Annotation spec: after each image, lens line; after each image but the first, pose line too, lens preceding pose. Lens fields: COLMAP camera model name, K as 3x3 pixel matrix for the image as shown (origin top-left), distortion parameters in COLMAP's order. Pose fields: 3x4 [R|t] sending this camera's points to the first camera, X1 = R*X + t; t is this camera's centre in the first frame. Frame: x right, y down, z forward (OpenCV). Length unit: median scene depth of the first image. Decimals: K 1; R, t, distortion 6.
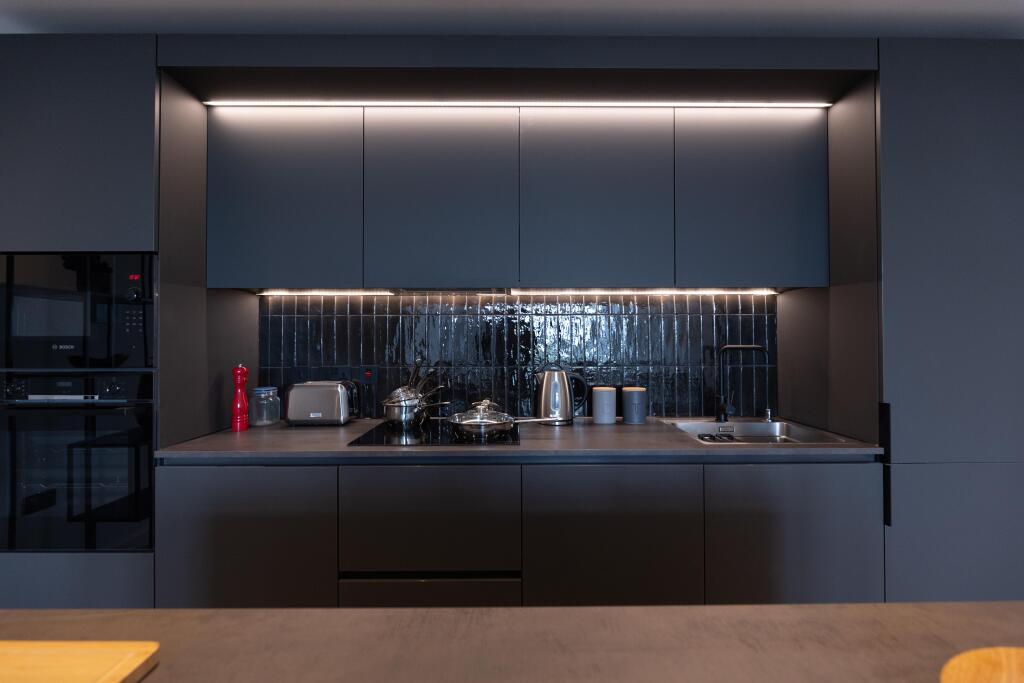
lens RADIAL K [[461.5, 0, 516.9], [0, 461.5, 337.7], [0, 0, 1]] dist [0.000053, -0.000666]
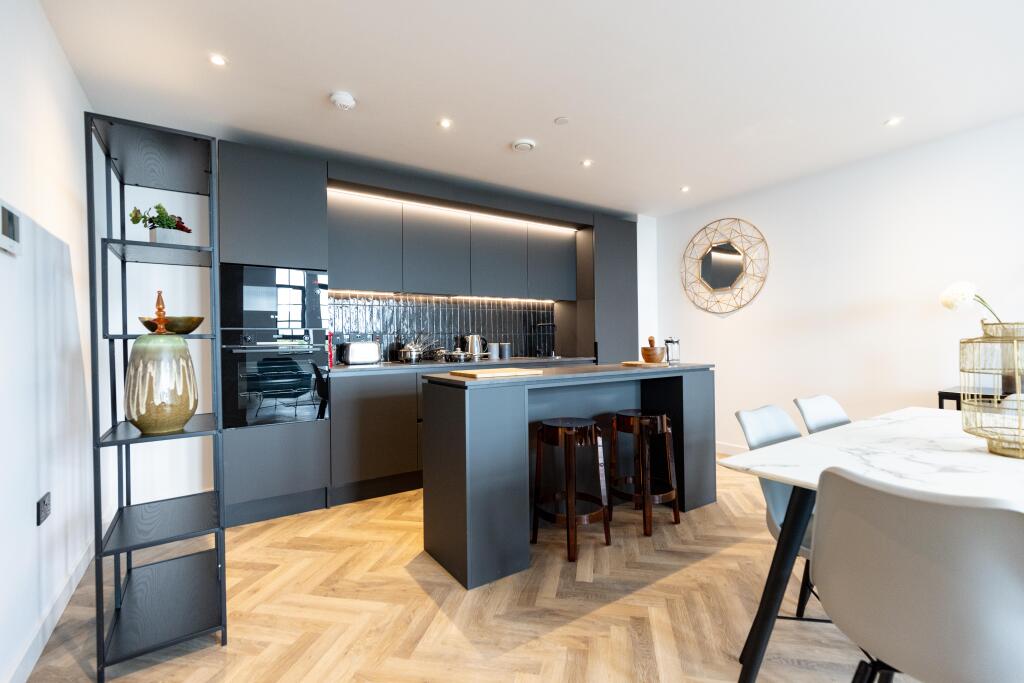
lens RADIAL K [[461.5, 0, 516.9], [0, 461.5, 337.7], [0, 0, 1]] dist [0.000053, -0.000666]
pose [[0.832611, -0.004494, 0.553841, -0.892574], [0.006237, 0.999980, -0.001262, 0.084333], [-0.553824, 0.004505, 0.832622, -0.832138]]
